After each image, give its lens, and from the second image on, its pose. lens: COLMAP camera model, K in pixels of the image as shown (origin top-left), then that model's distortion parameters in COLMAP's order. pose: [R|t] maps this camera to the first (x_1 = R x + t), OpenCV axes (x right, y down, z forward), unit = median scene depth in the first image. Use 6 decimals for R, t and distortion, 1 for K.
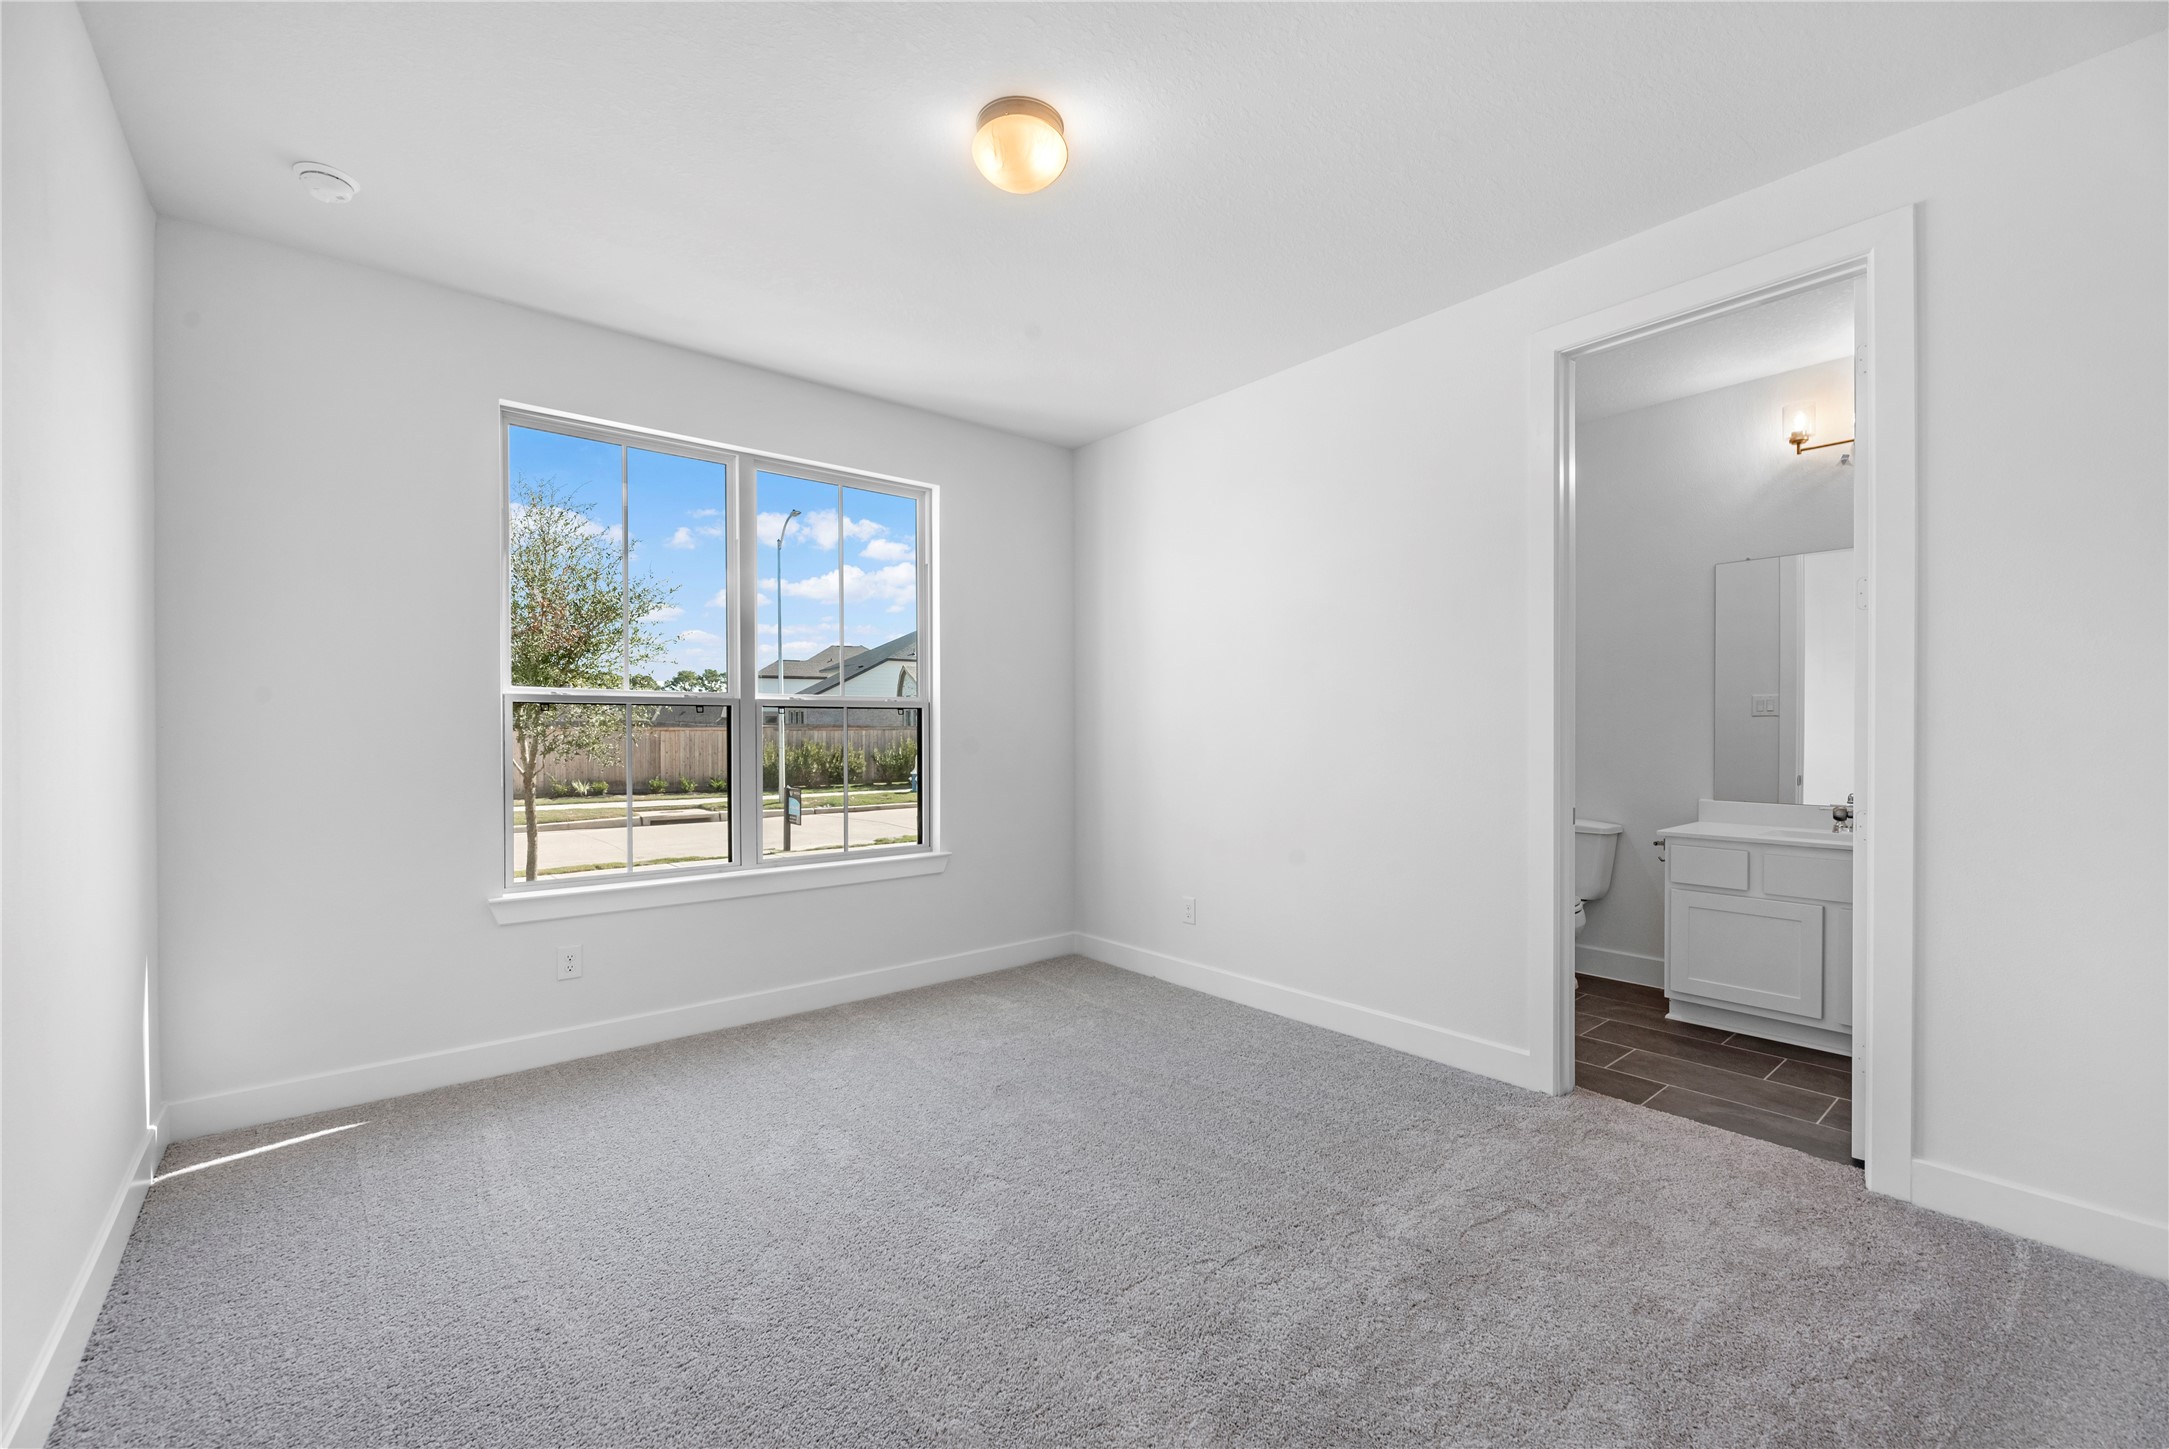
lens RADIAL K [[884.0, 0, 1089.1], [0, 884.0, 731.8], [0, 0, 1]] dist [-0.003076, -0.000484]
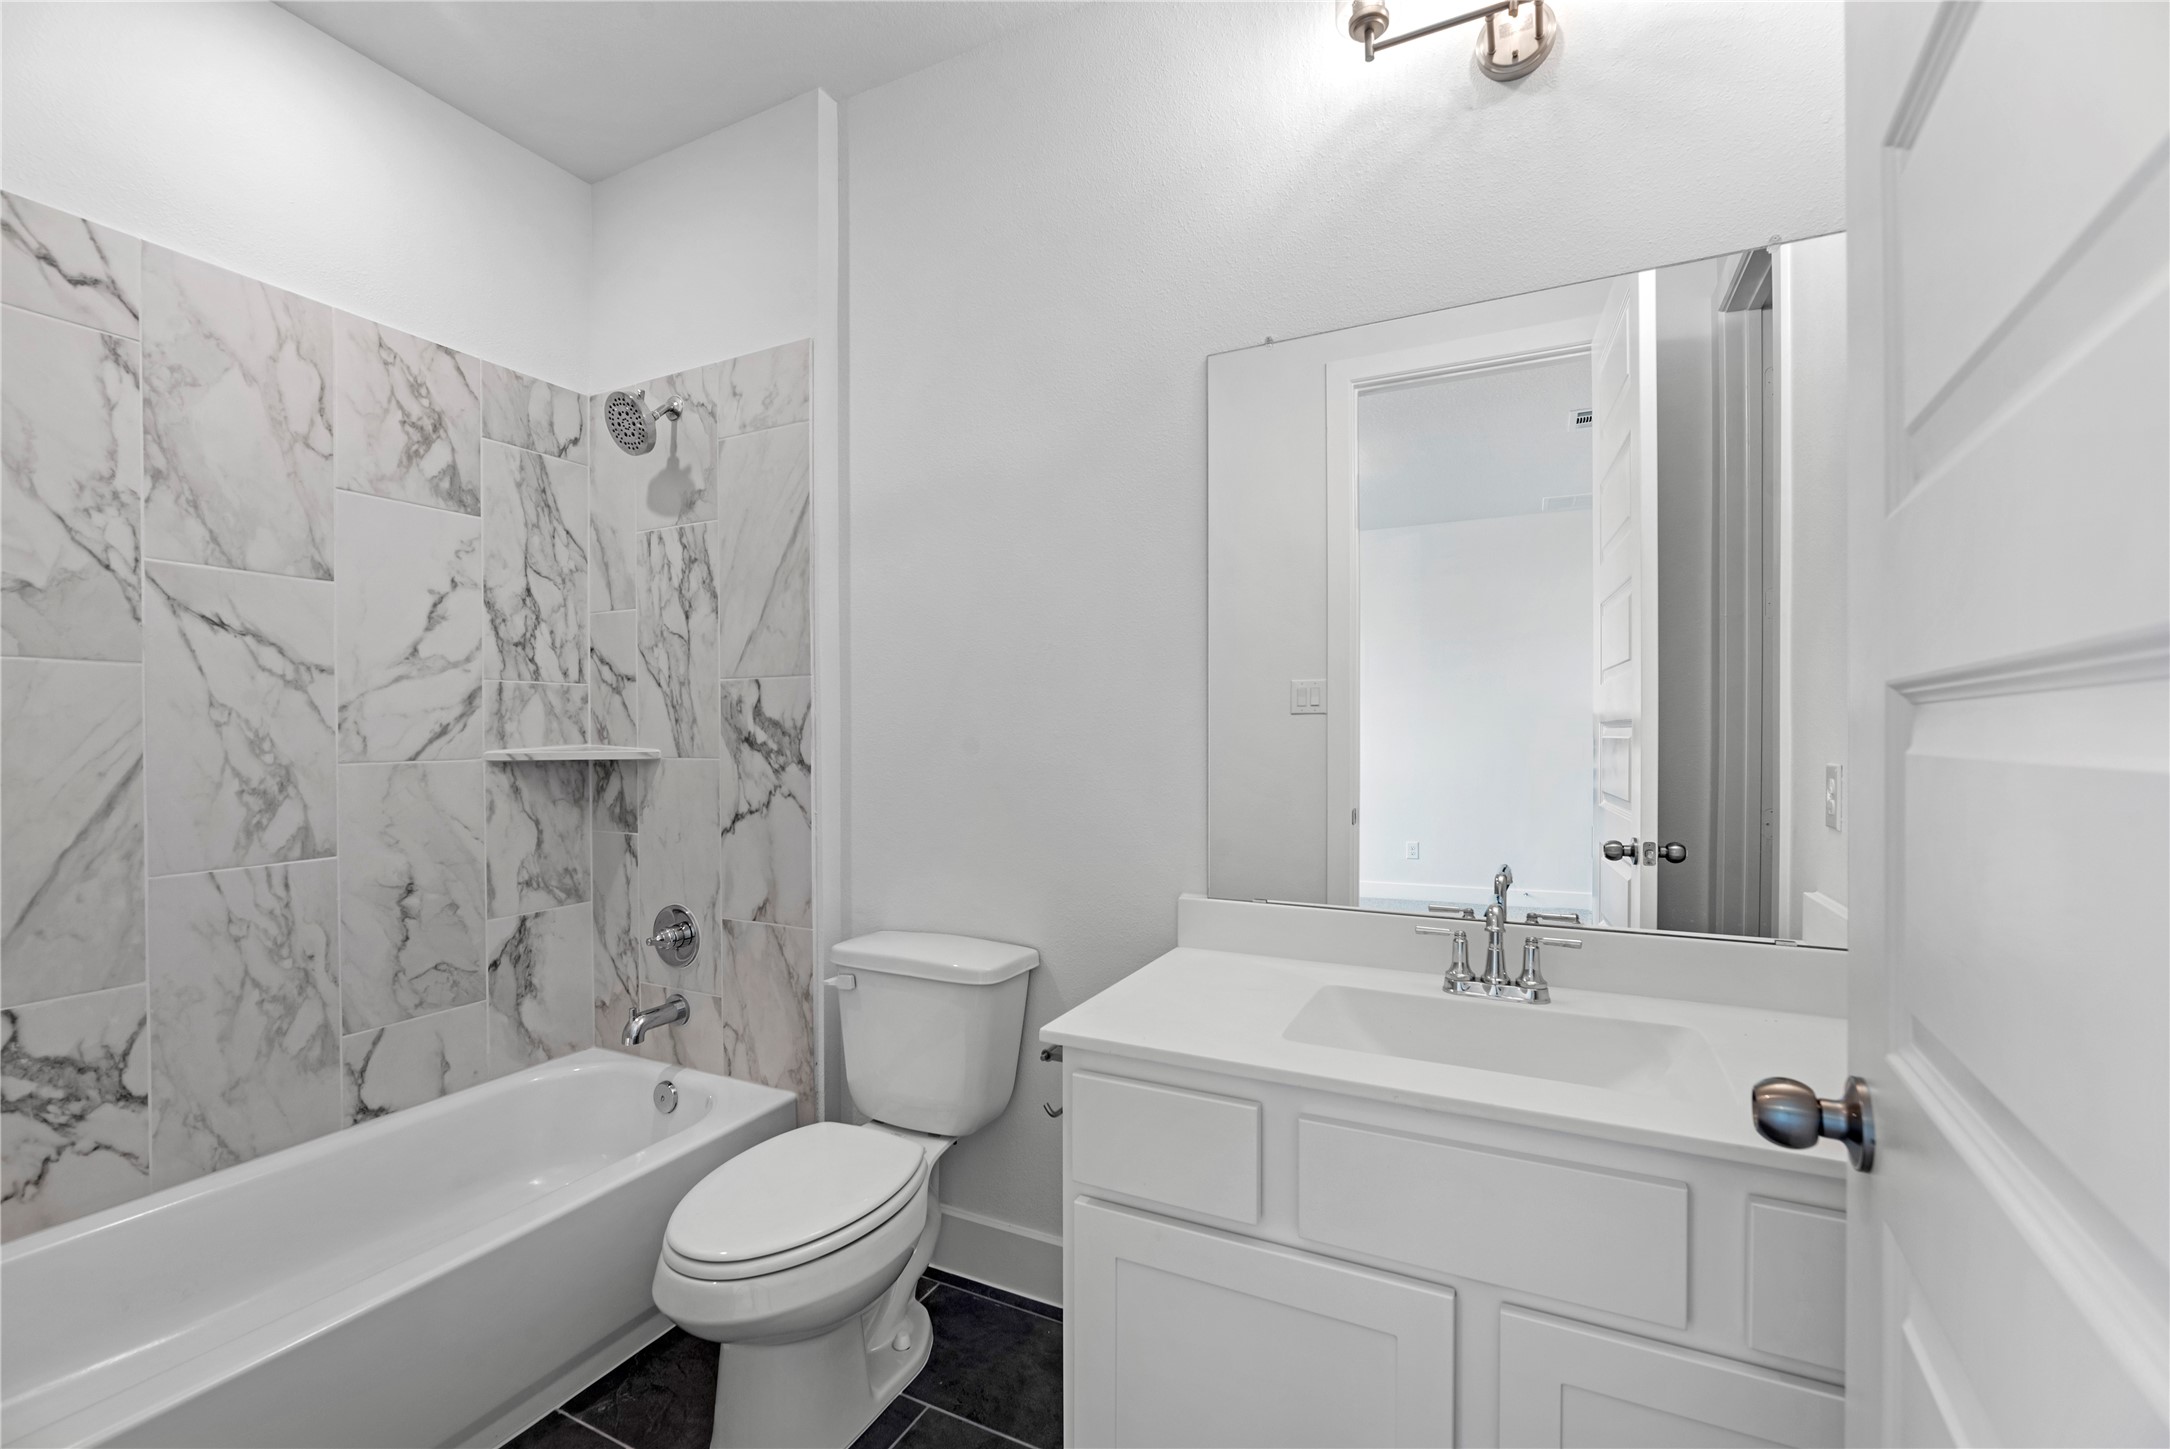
lens RADIAL K [[884.4, 0, 1085.3], [0, 884.4, 734.1], [0, 0, 1]] dist [-0.003076, -0.000484]
pose [[0.919798, 0.000171, 0.392392, 0.453294], [0.002094, 0.999984, -0.005346, 0.000188], [-0.392387, 0.005738, 0.919782, 0.586973]]
